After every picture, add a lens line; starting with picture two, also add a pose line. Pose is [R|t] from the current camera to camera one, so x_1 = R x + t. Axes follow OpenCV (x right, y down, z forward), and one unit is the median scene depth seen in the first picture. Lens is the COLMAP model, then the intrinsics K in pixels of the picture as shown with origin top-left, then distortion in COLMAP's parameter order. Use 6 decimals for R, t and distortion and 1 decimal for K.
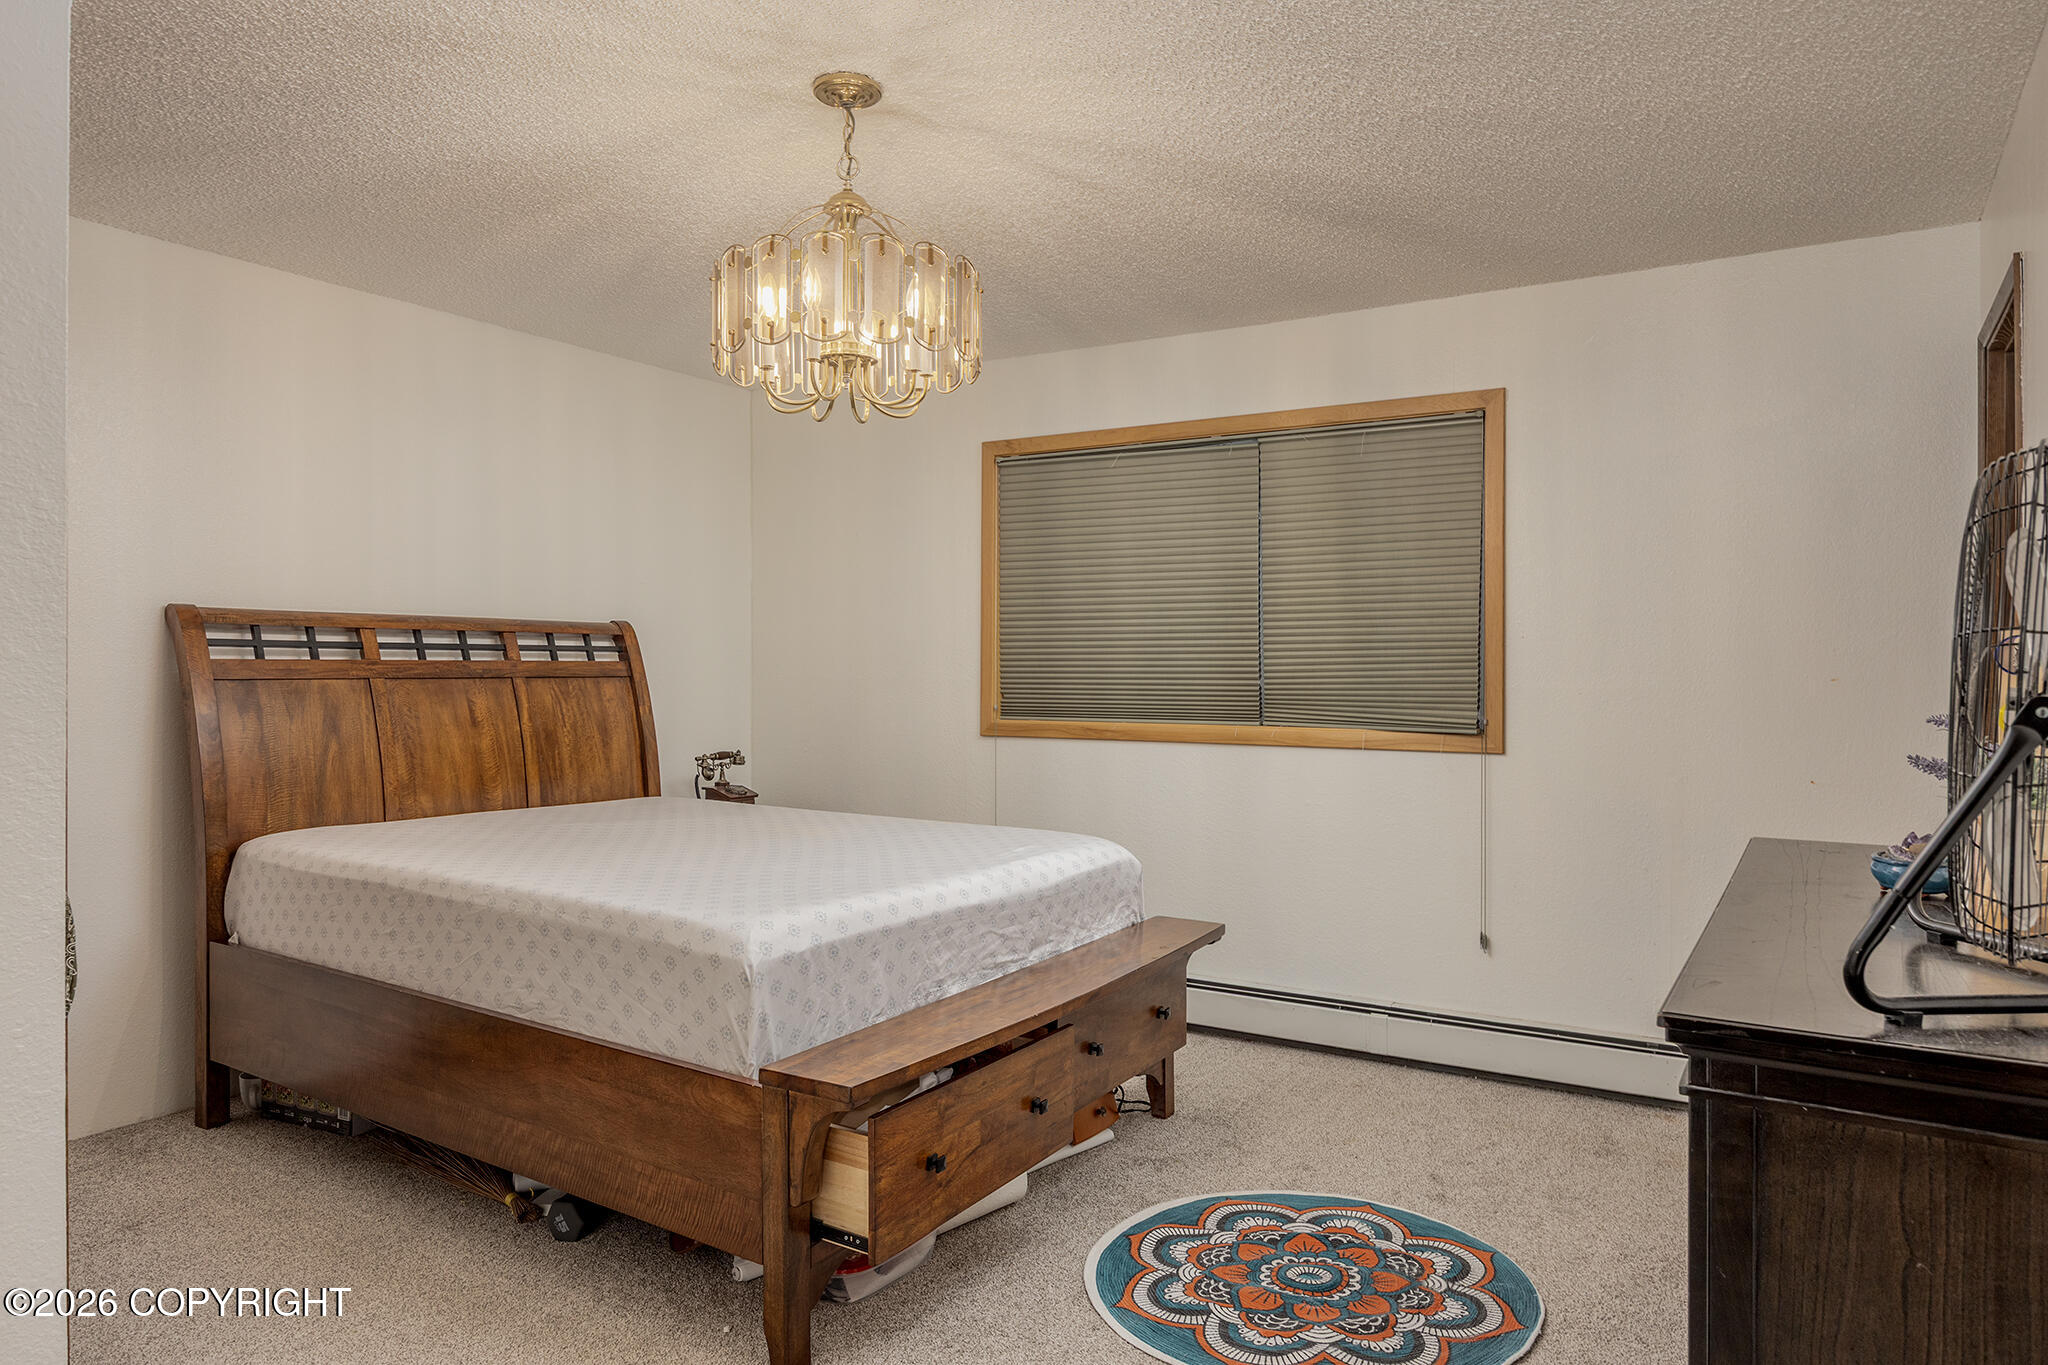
lens RADIAL K [[1342.4, 0, 1024.2], [0, 1342.4, 686.9], [0, 0, 1]] dist [-0.003445, 0.001283]
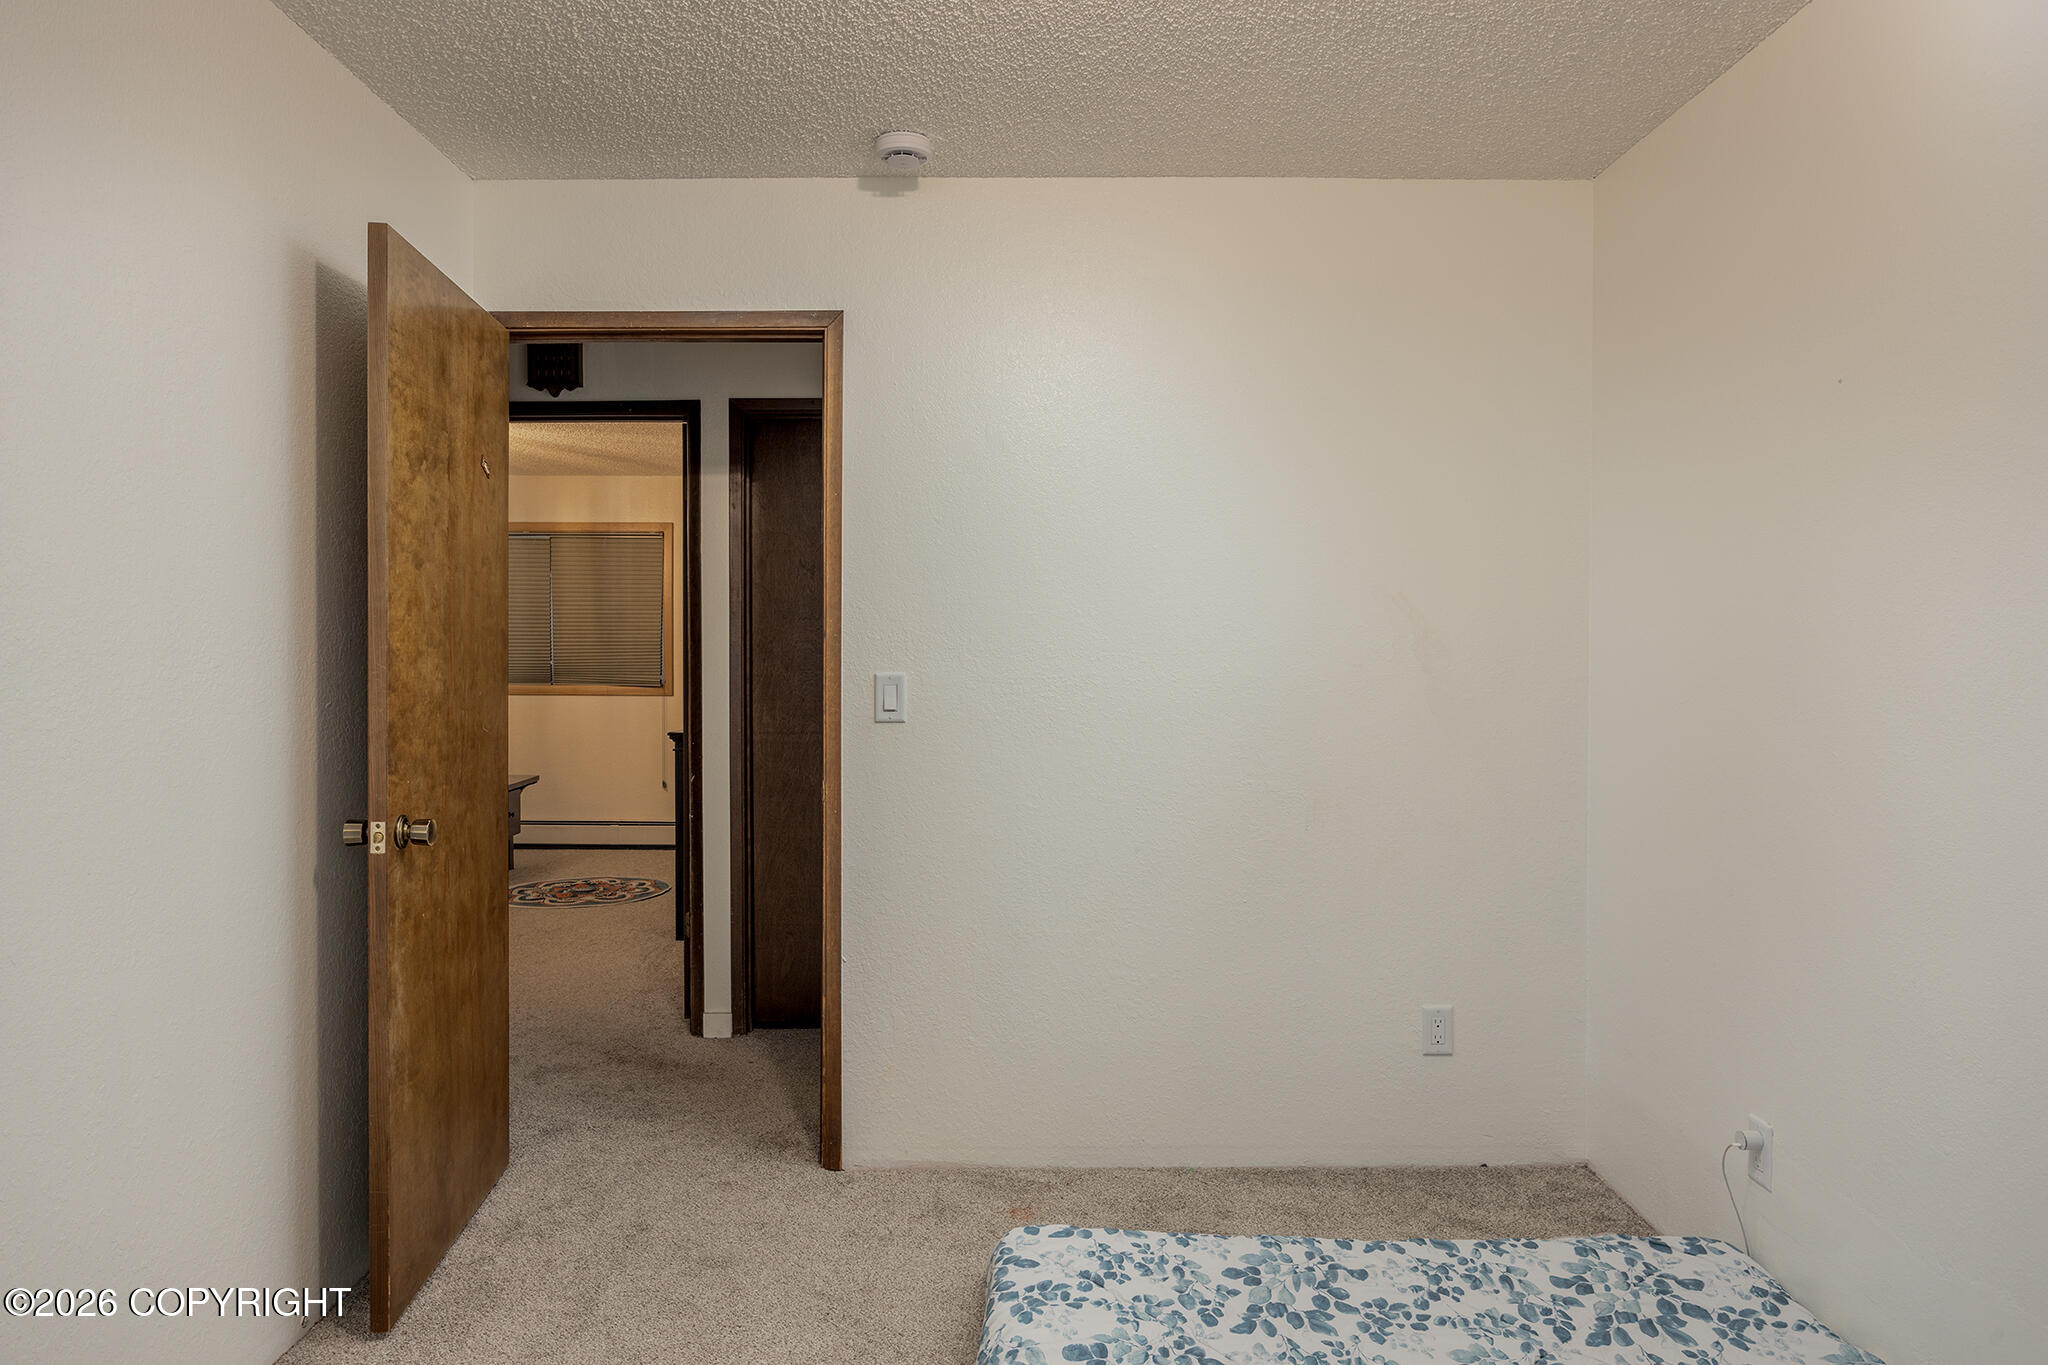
lens RADIAL K [[1342.4, 0, 1025.6], [0, 1342.4, 679.7], [0, 0, 1]] dist [-0.003445, 0.001283]
pose [[0.856520, -0.013512, 0.515937, -0.243439], [0.007890, 0.999883, 0.013087, 0.001433], [-0.516054, -0.007138, 0.856526, -1.036023]]
